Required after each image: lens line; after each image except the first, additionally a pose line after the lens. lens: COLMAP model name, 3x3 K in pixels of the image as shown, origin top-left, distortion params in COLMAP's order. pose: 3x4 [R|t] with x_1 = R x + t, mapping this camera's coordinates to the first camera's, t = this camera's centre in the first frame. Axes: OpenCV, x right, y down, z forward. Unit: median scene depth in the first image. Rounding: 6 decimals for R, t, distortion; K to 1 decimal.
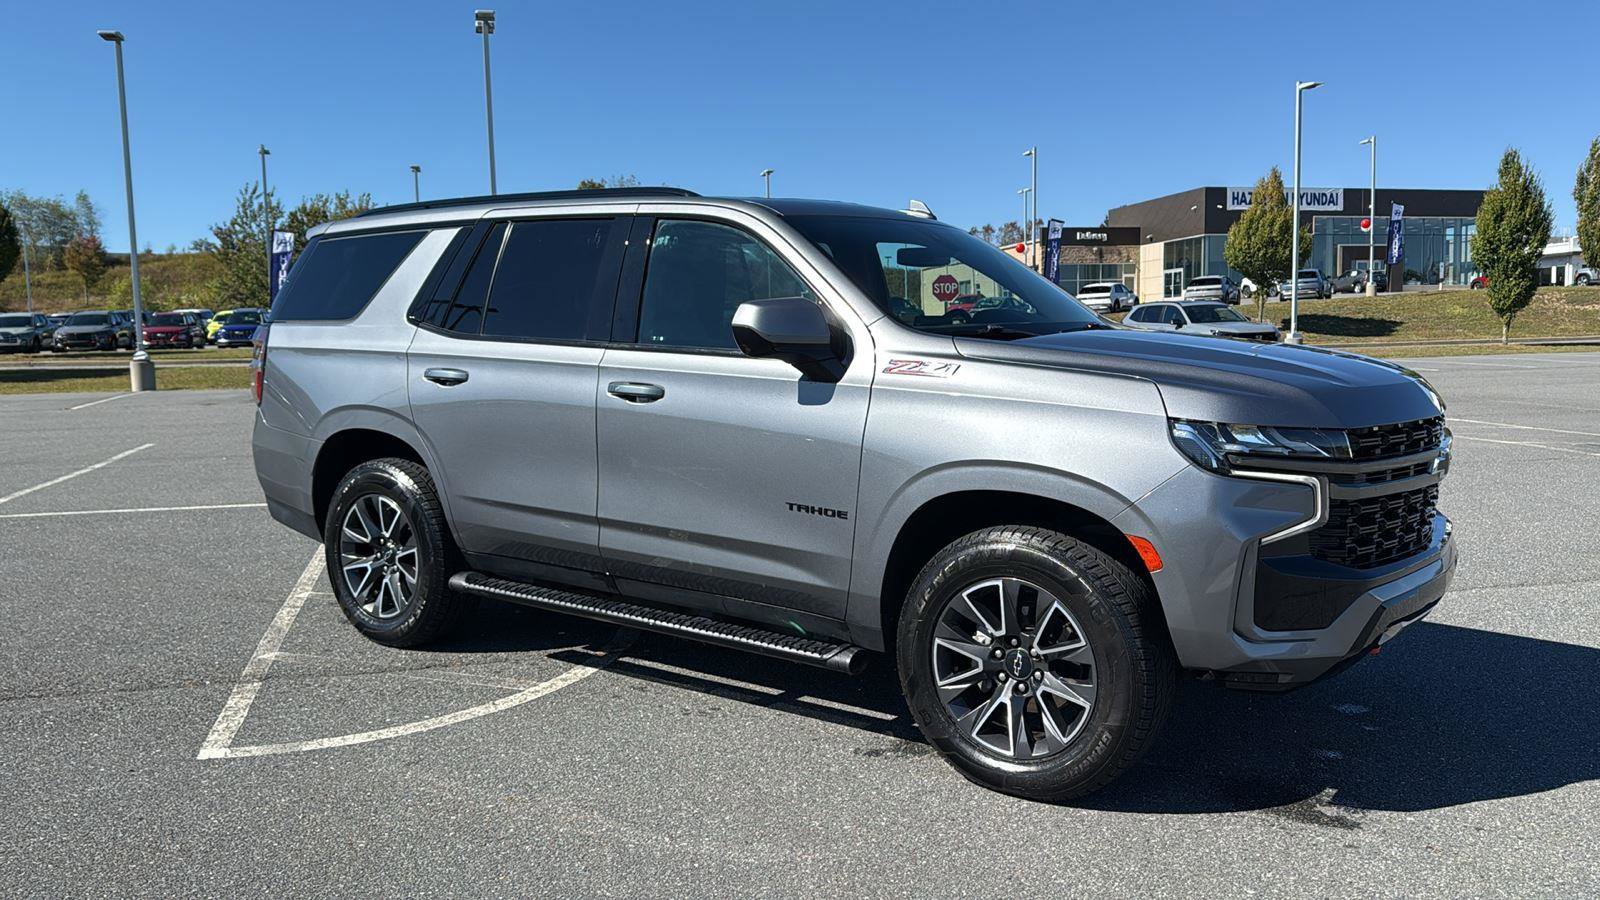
lens RADIAL K [[1279.1, 0, 800.0], [0, 1279.1, 450.0], [0, 0, 1]] dist [0.121265, -0.192867]
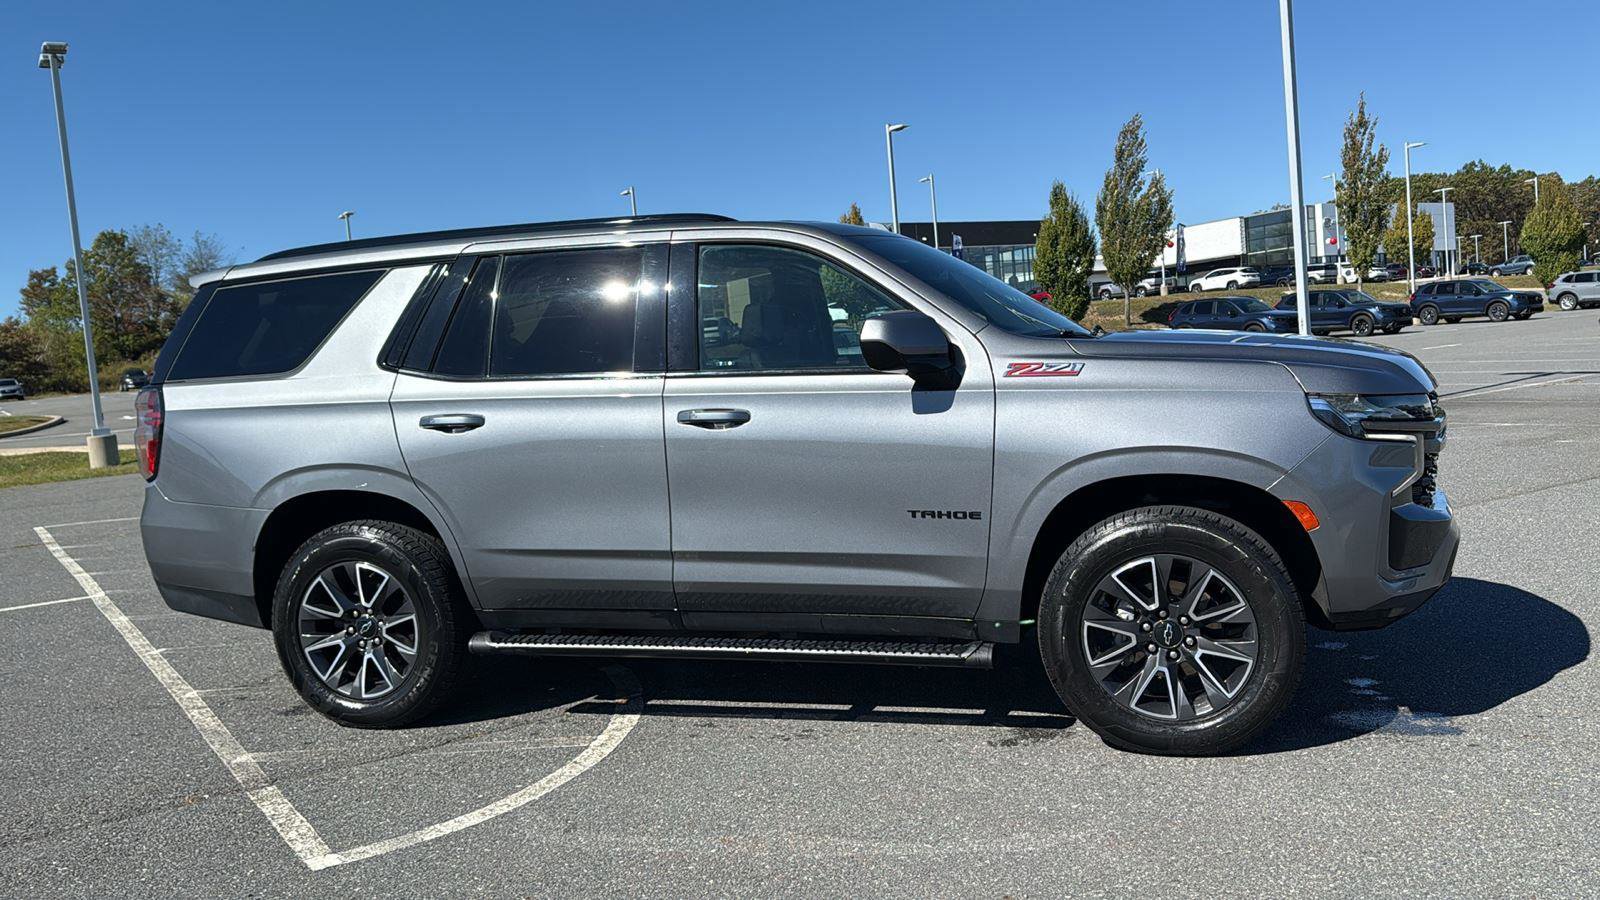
lens RADIAL K [[1279.1, 0, 800.0], [0, 1279.1, 450.0], [0, 0, 1]] dist [0.121265, -0.192867]
pose [[0.944924, -0.084319, 0.316241, -0.377118], [0.094299, 0.995410, -0.016358, 0.001146], [-0.313410, 0.045278, 0.948538, 0.050162]]
